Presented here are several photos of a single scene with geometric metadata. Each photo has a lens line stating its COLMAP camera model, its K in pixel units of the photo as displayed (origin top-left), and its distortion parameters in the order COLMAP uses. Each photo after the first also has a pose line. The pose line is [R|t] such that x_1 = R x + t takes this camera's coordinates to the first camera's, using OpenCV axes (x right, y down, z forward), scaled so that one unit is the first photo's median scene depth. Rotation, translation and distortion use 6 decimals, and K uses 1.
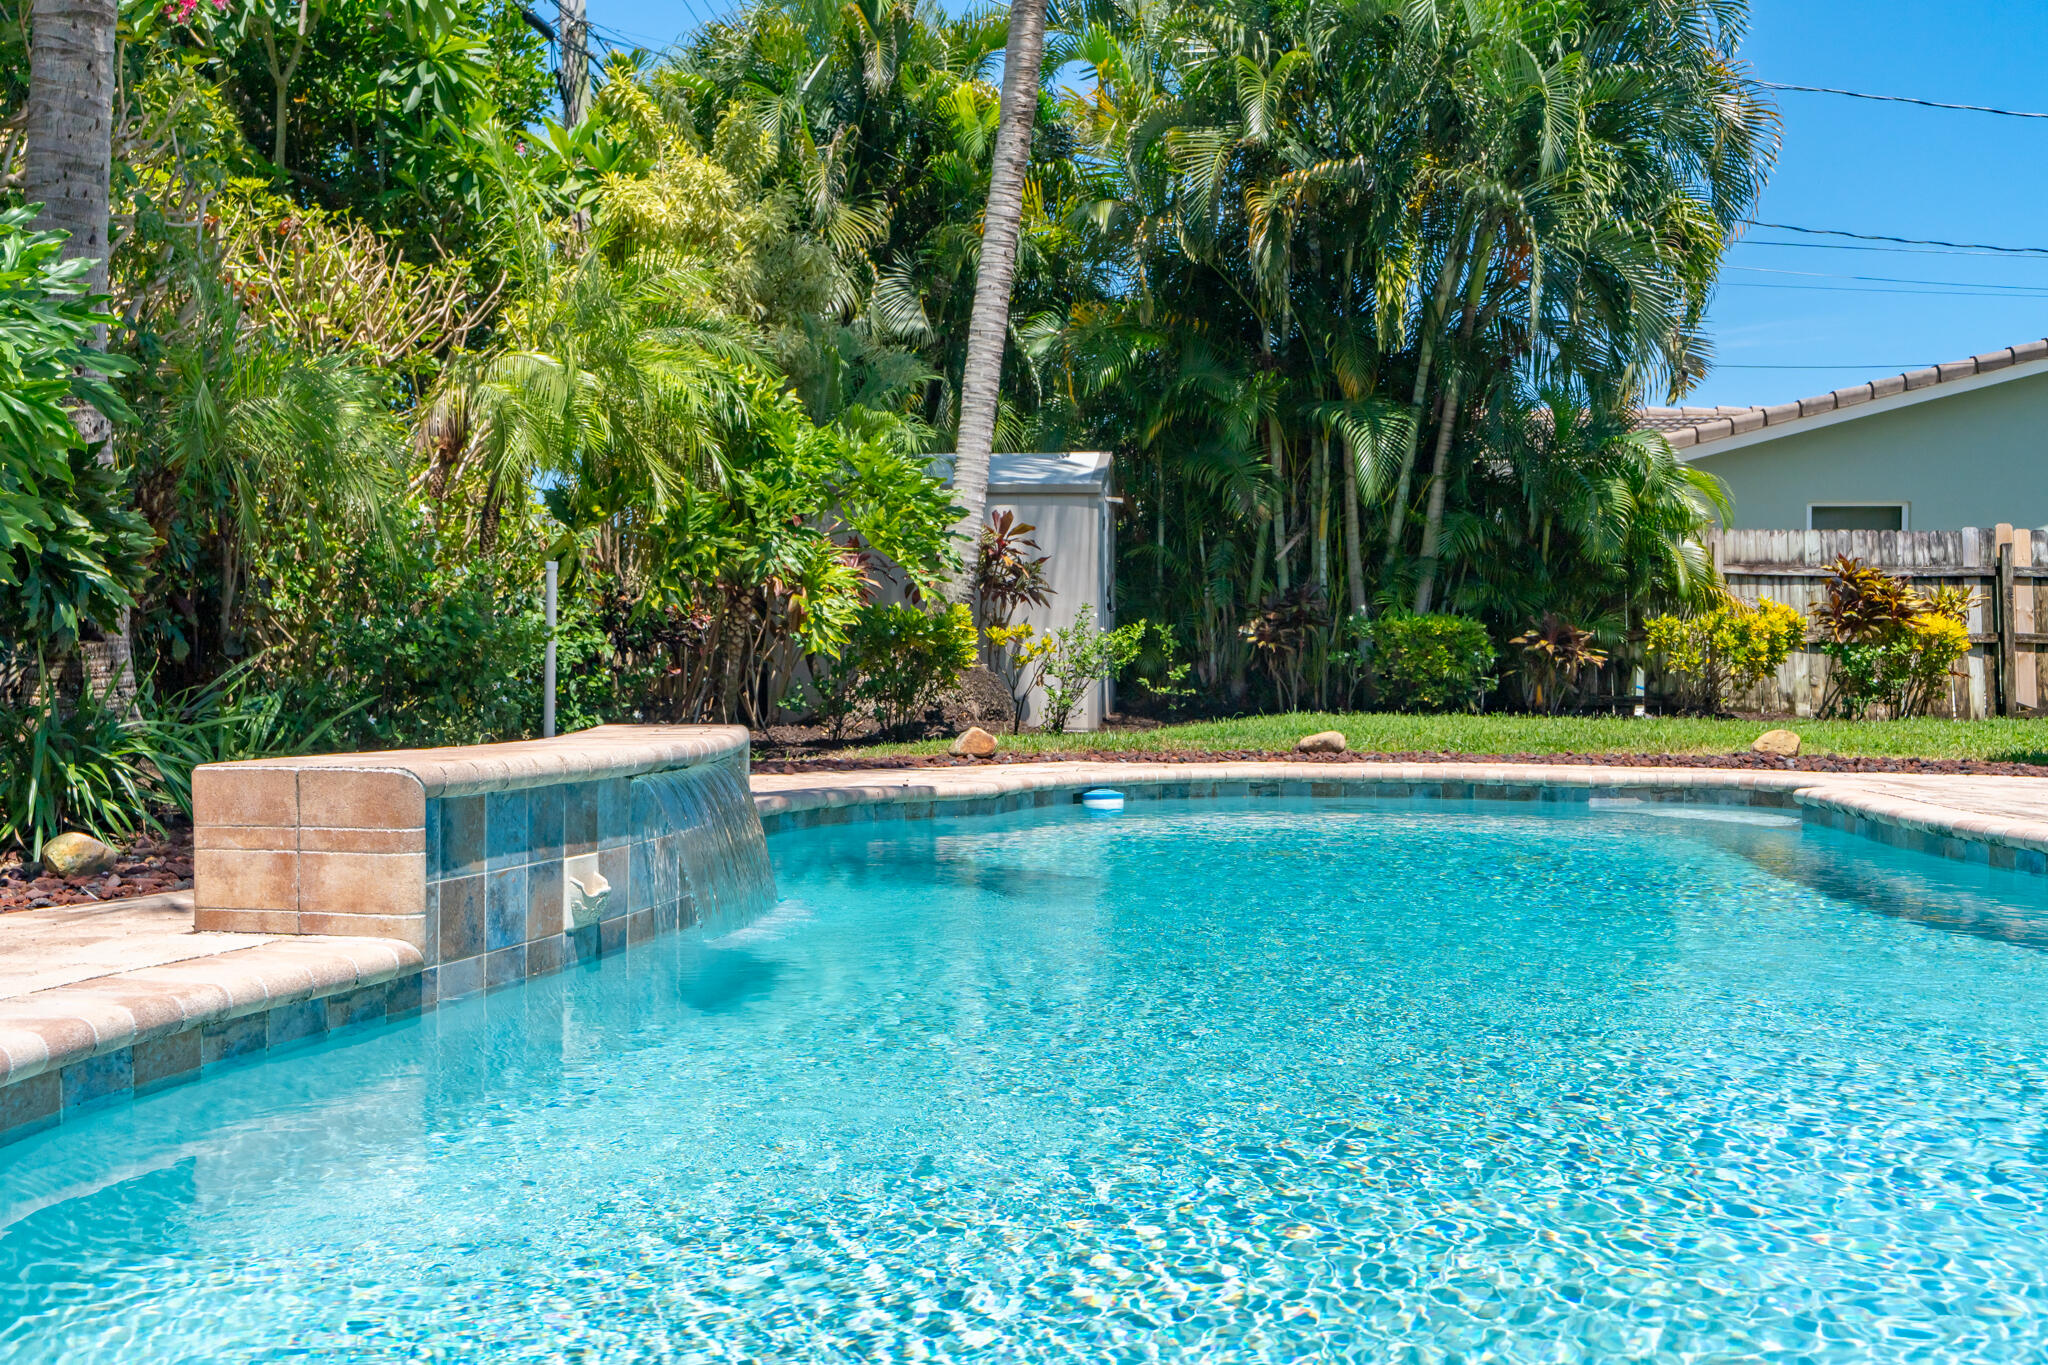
lens RADIAL K [[1983.5, 0, 1024.0], [0, 1983.5, 682.5], [0, 0, 1]] dist [0.016181, -0.002411]
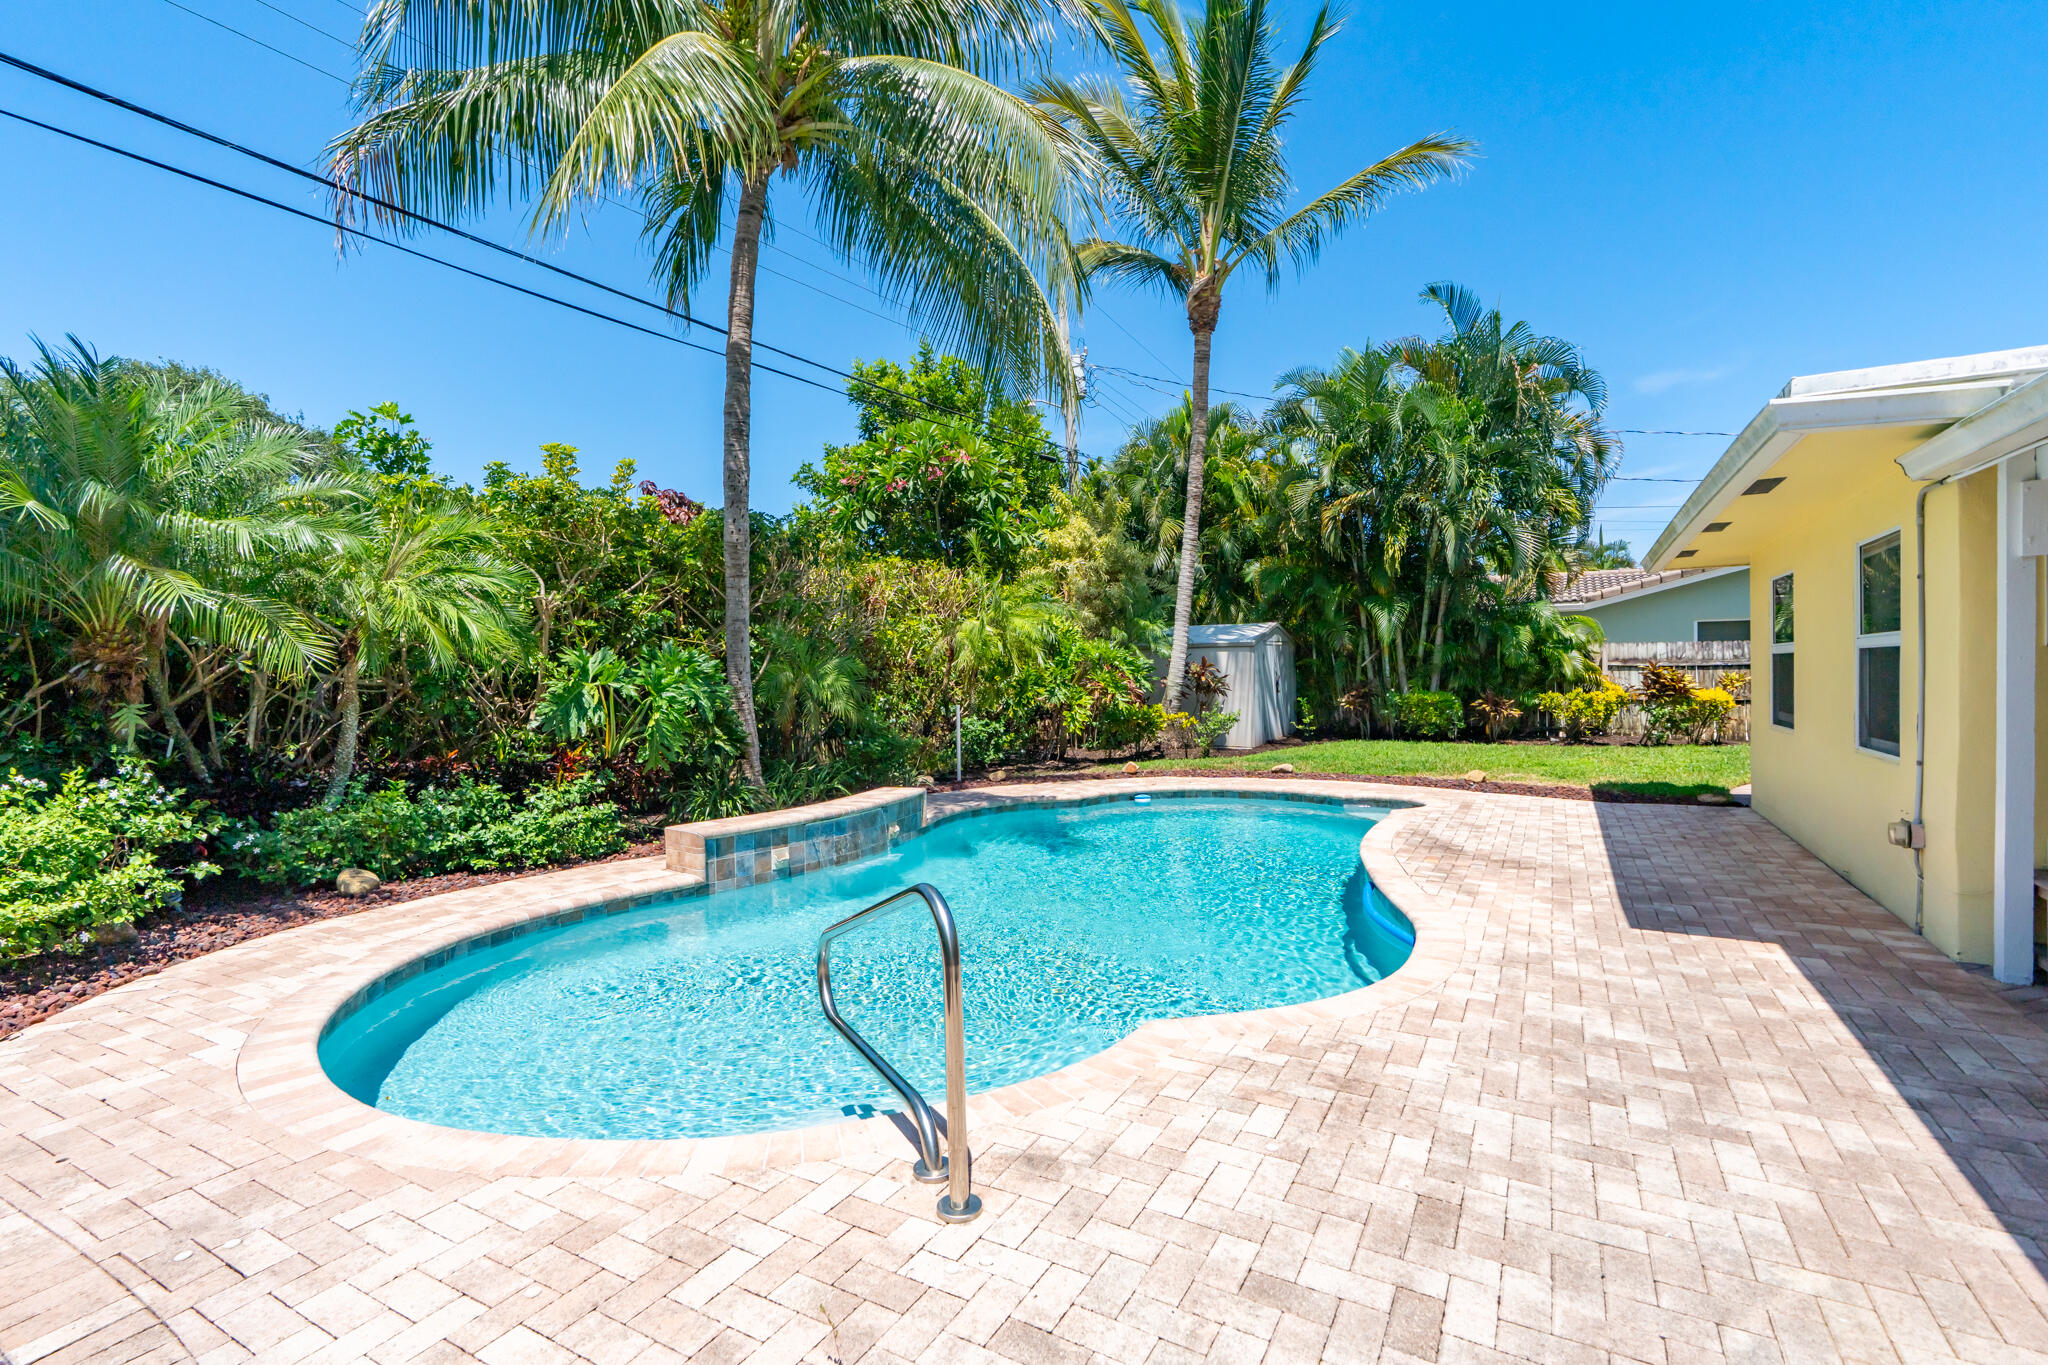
lens RADIAL K [[937.7, 0, 1050.4], [0, 937.7, 684.8], [0, 0, 1]] dist [-0.000983, 0.000927]
pose [[0.920702, -0.013908, -0.390018, 0.222547], [0.016011, 0.999870, 0.002141, -0.050951], [0.389937, -0.008215, 0.920805, -0.090016]]
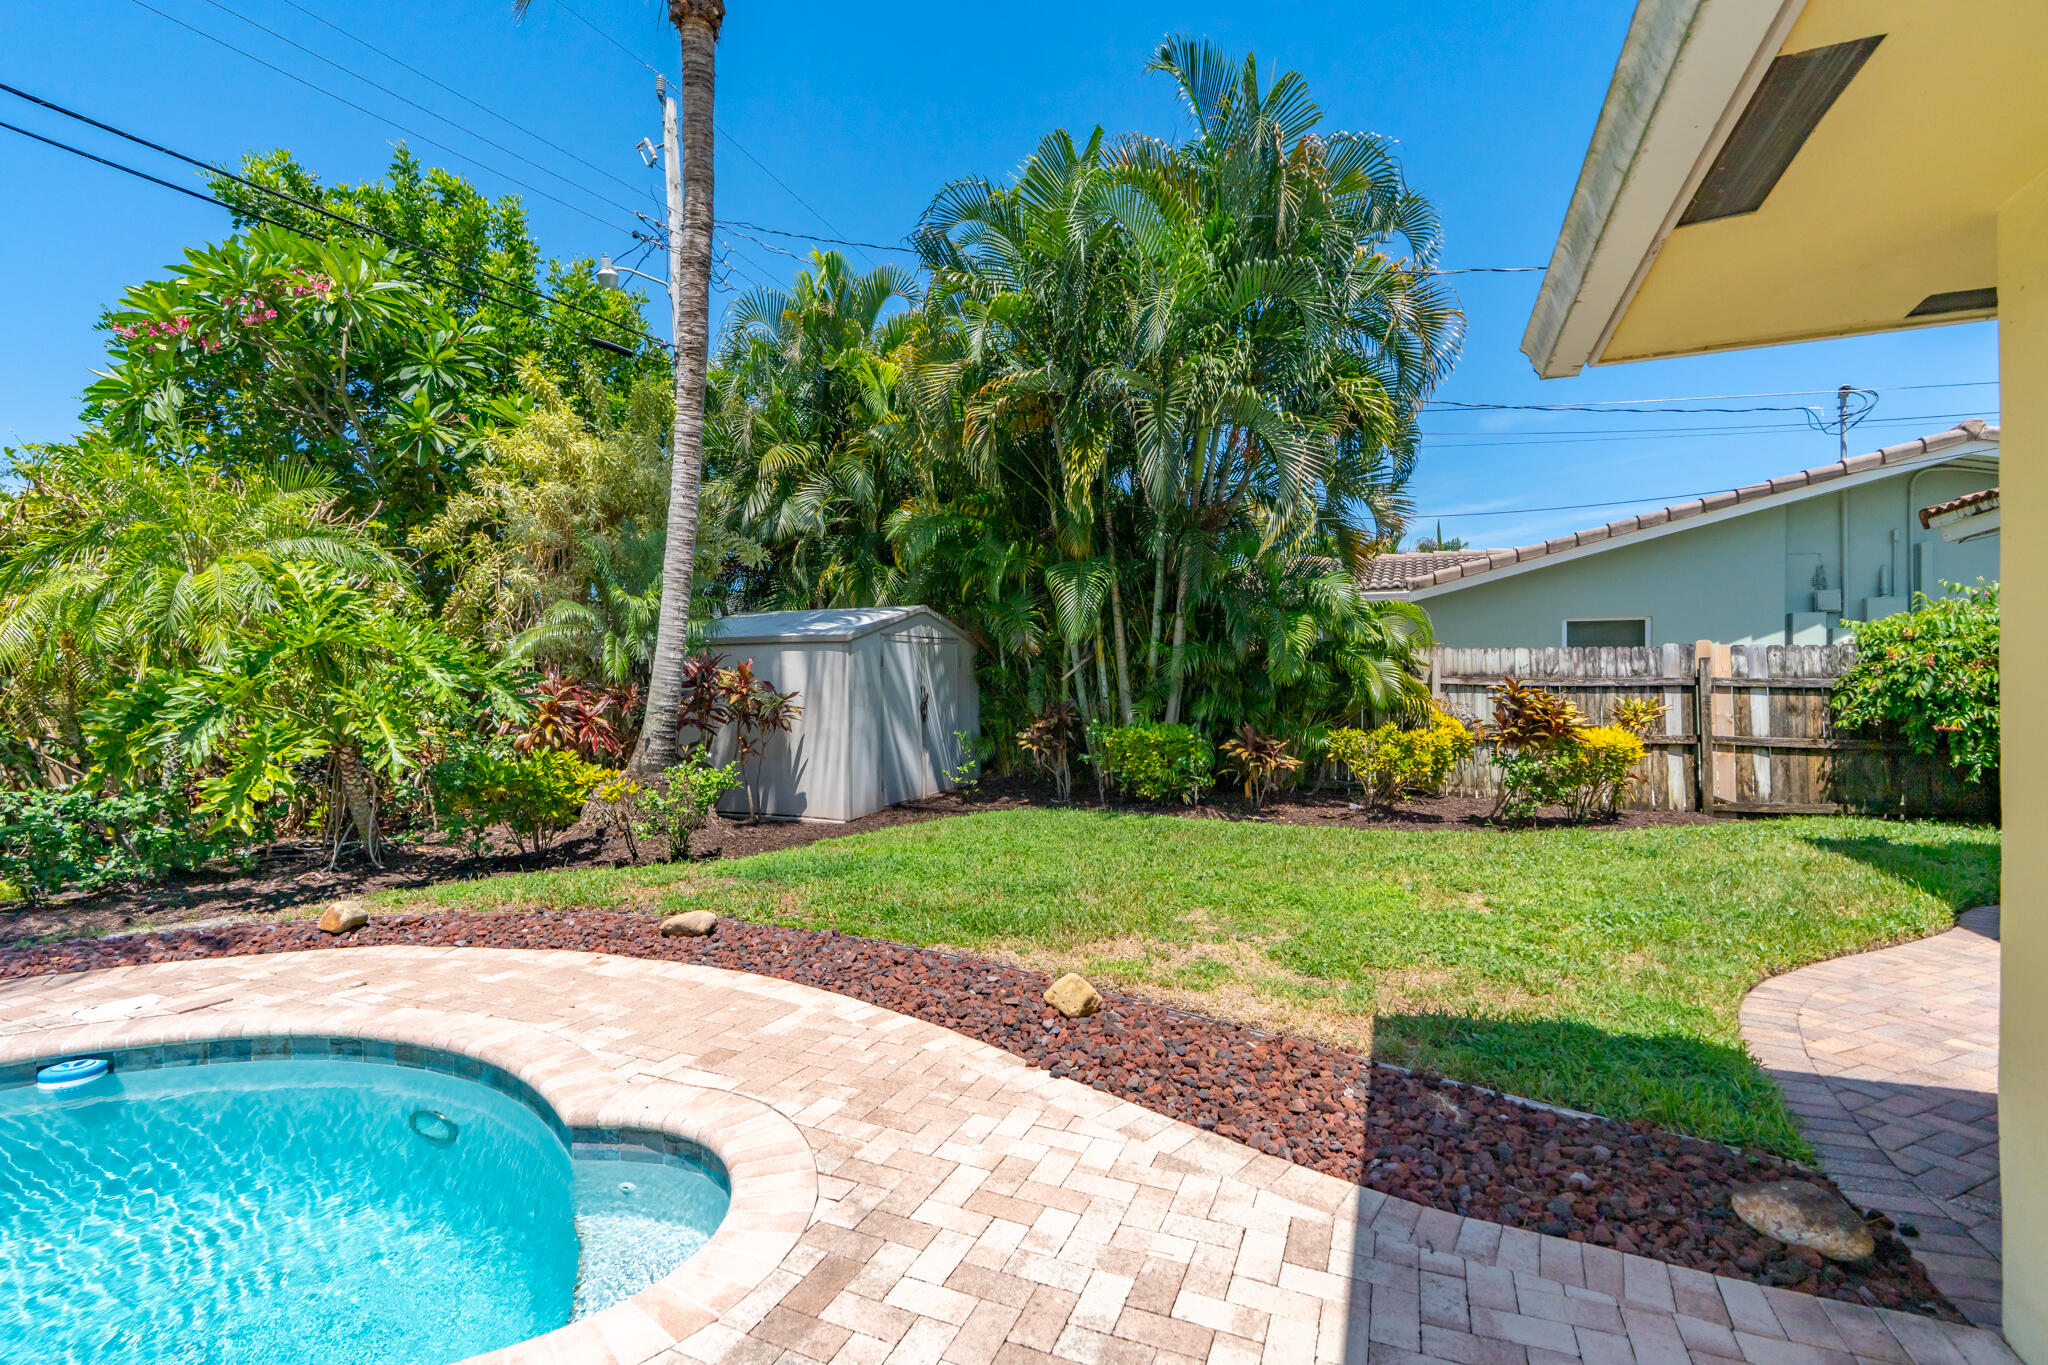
lens RADIAL K [[920.2, 0, 1024.0], [0, 920.2, 682.5], [0, 0, 1]] dist [-0.003049, 0.000225]
pose [[0.956089, -0.006119, -0.293012, 0.296333], [0.003502, 0.999949, -0.009455, -0.056321], [0.293055, 0.008014, 0.956062, 0.409228]]
